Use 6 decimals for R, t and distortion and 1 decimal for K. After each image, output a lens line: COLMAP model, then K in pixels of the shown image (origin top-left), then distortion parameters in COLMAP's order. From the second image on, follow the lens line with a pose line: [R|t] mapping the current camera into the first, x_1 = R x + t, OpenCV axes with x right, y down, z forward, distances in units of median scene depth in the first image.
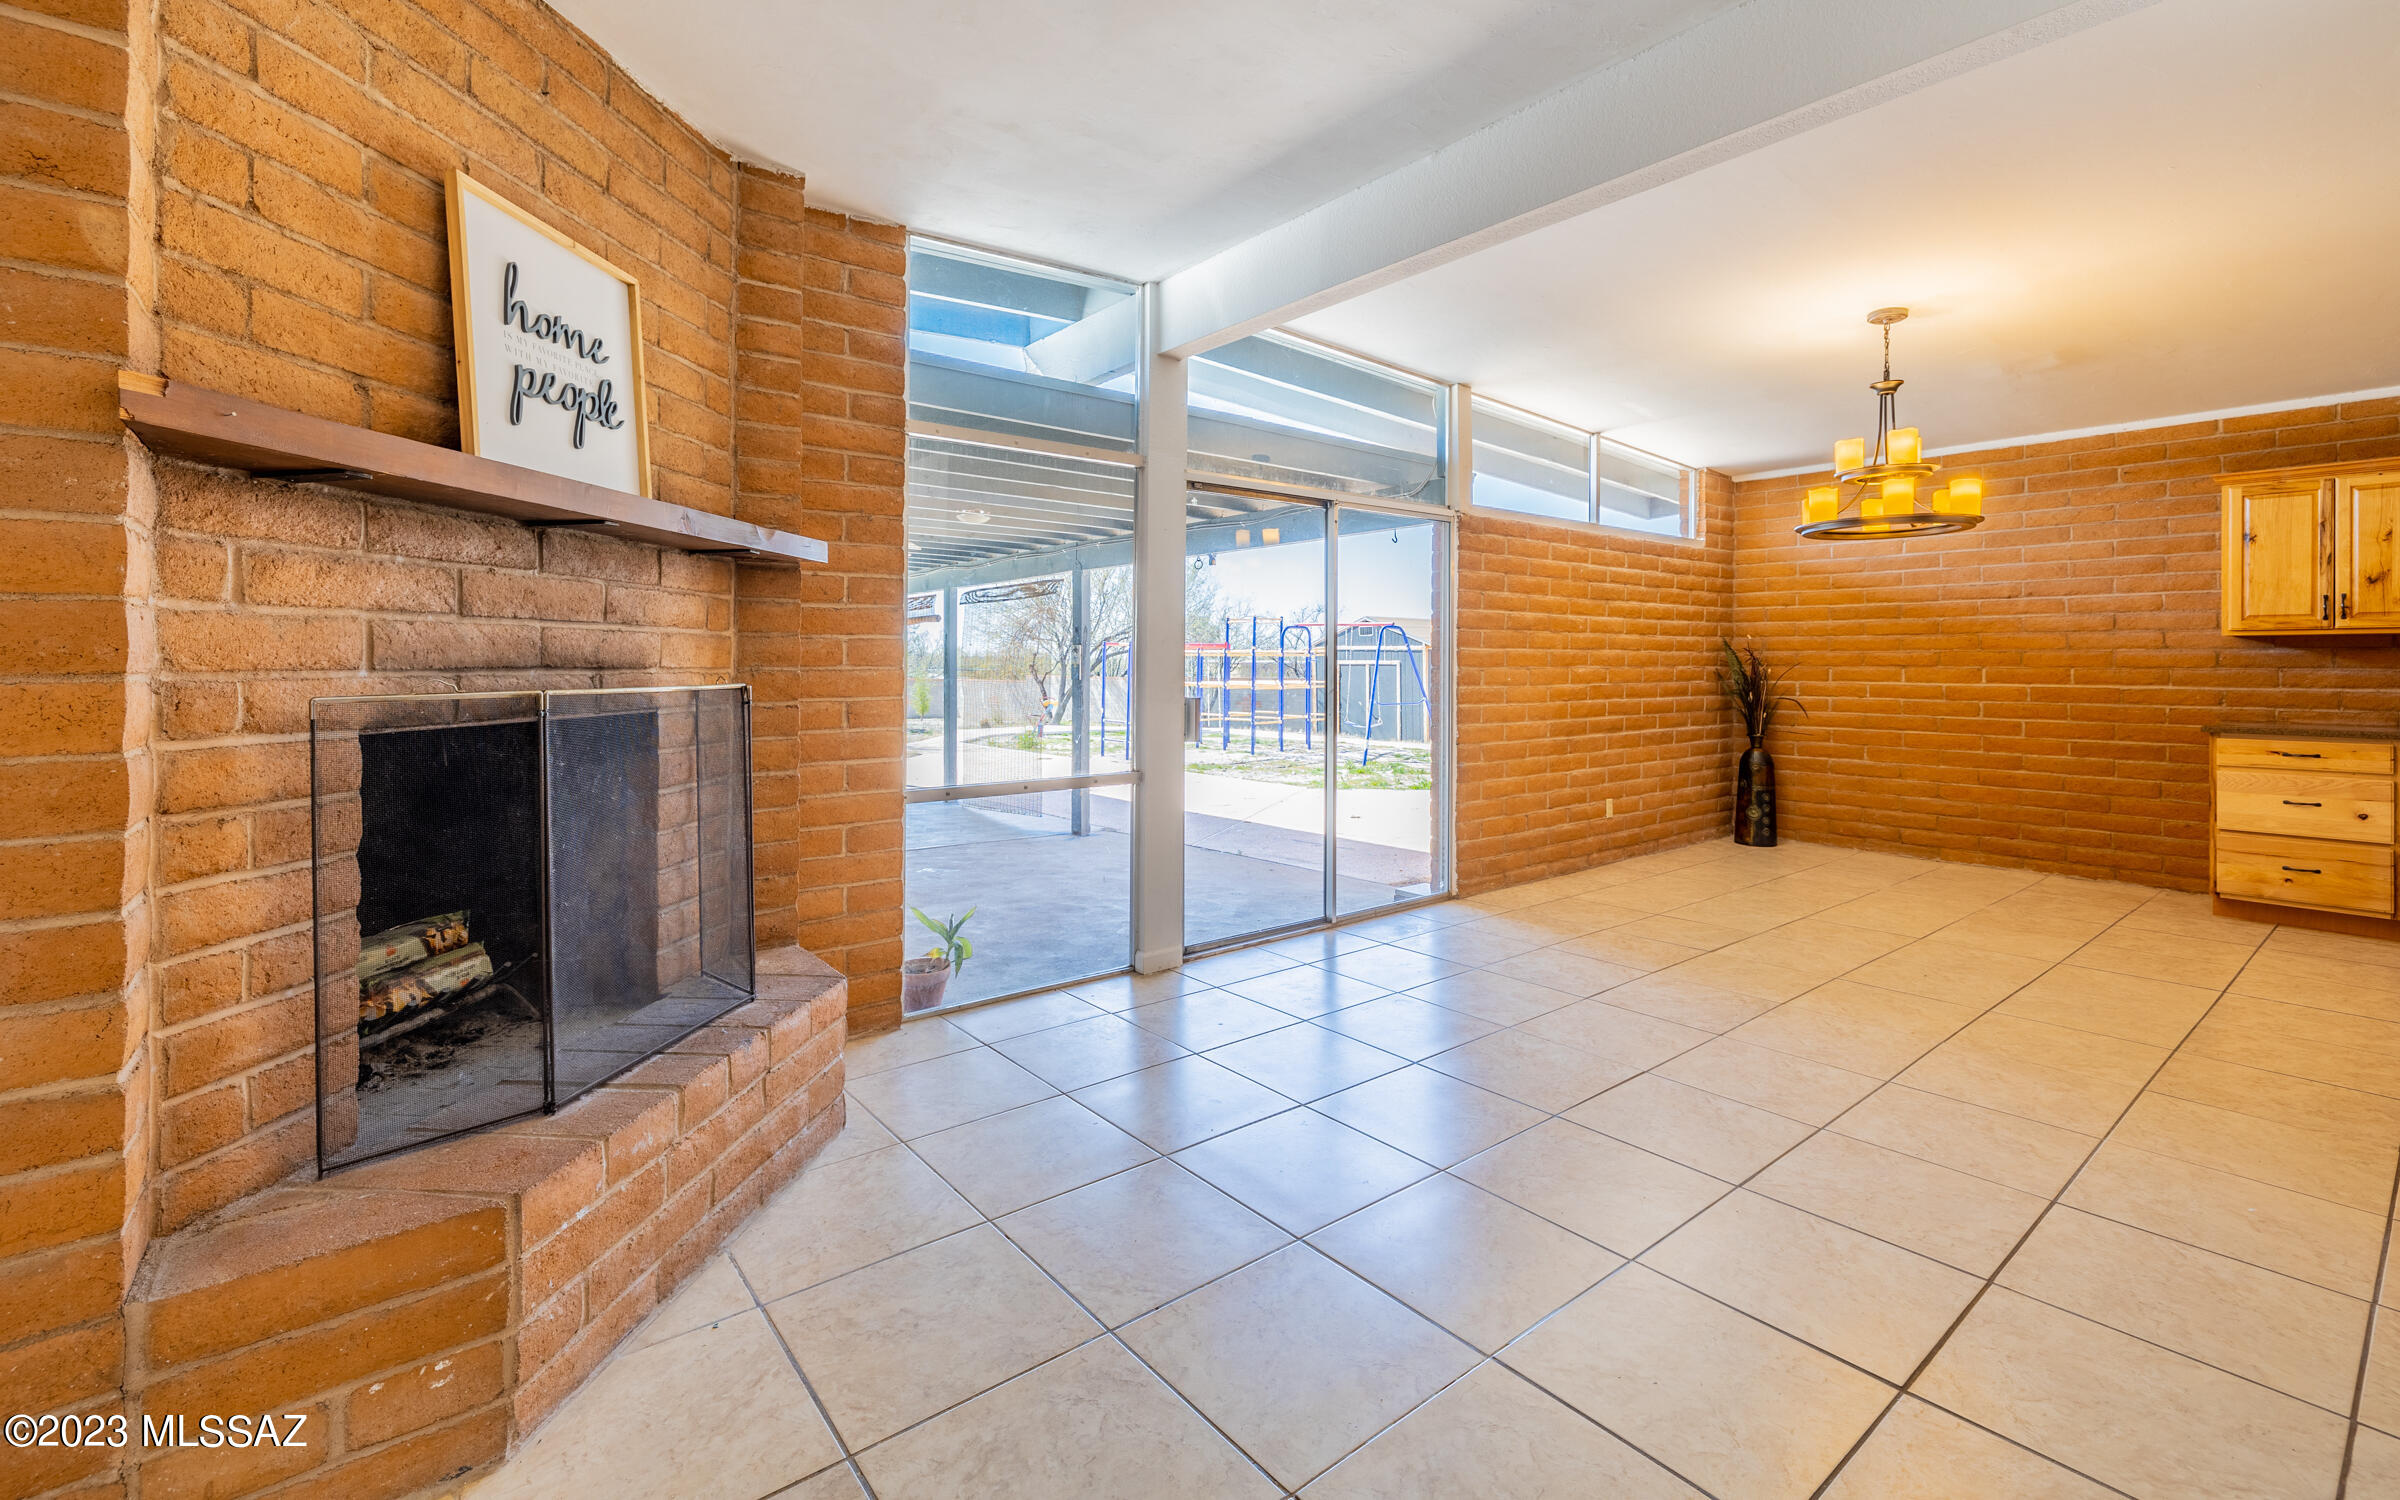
lens RADIAL K [[1027.5, 0, 1196.6], [0, 1027.5, 664.1], [0, 0, 1]] dist [-0.000031, 0.000276]
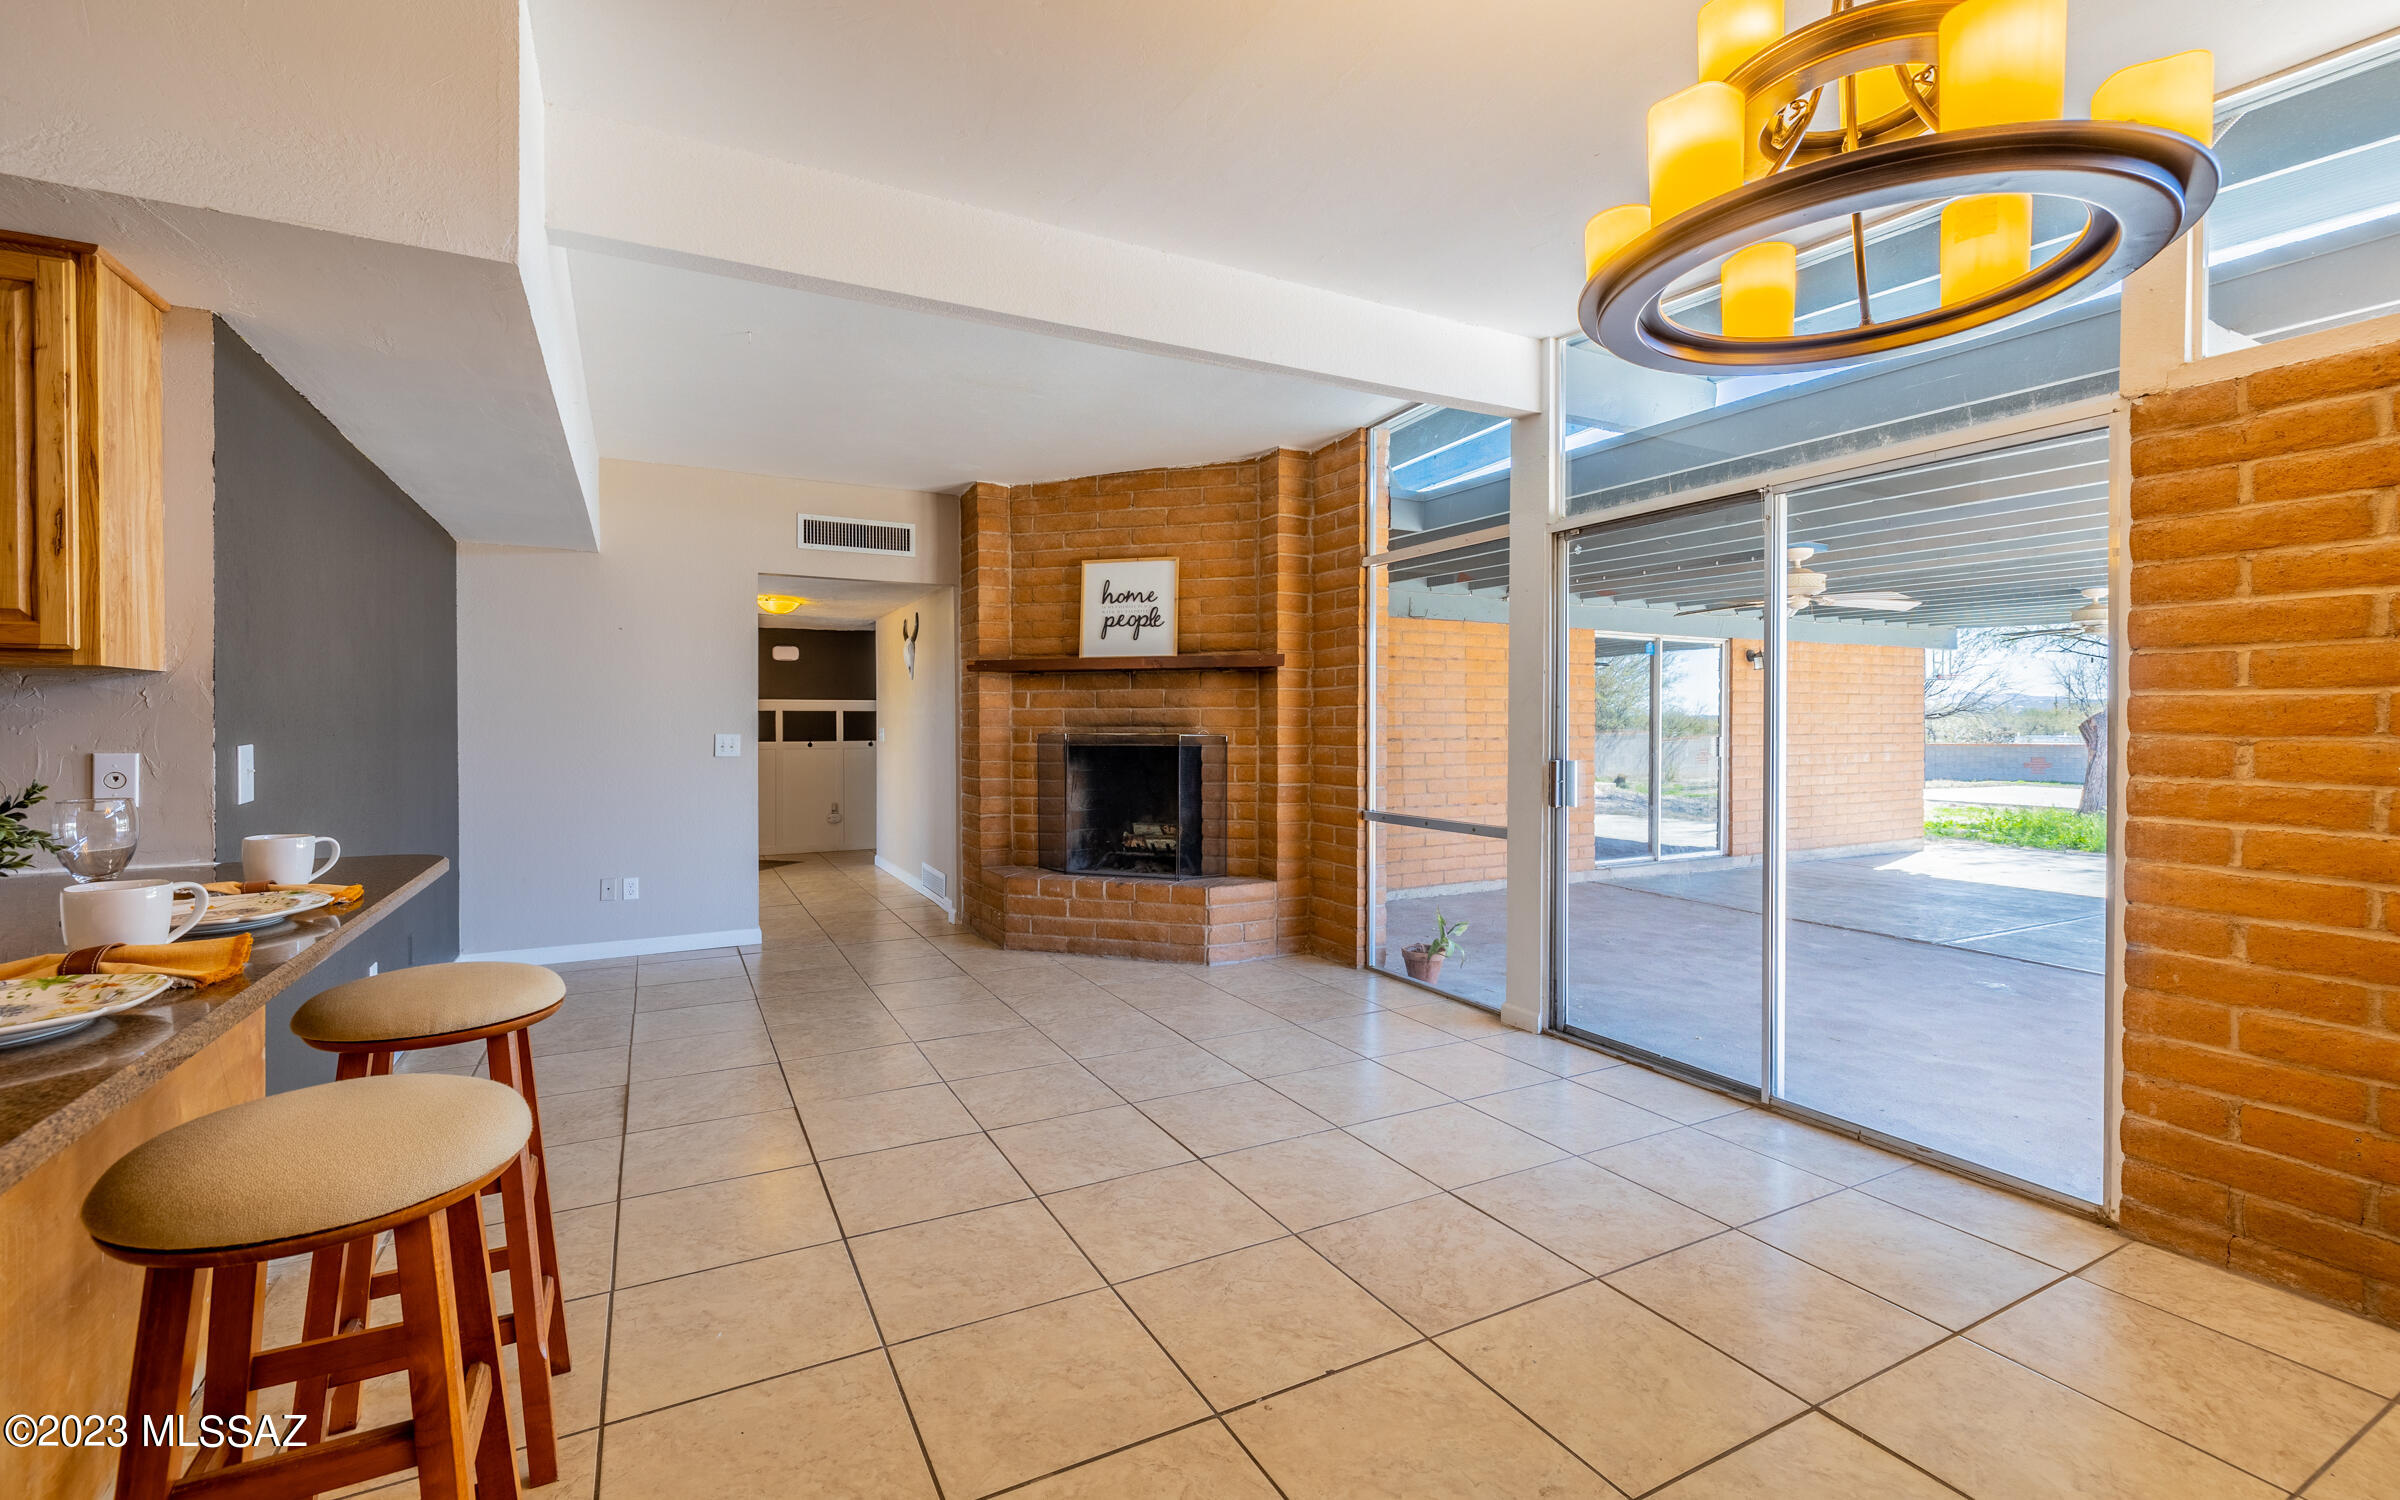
lens RADIAL K [[1029.6, 0, 1195.0], [0, 1029.6, 714.6], [0, 0, 1]] dist [-0.000495, 0.000041]
pose [[-0.185824, -0.009357, -0.982539, 1.571006], [-0.002615, 0.999956, -0.009028, -0.000080], [0.982580, 0.000892, -0.185840, 1.347262]]
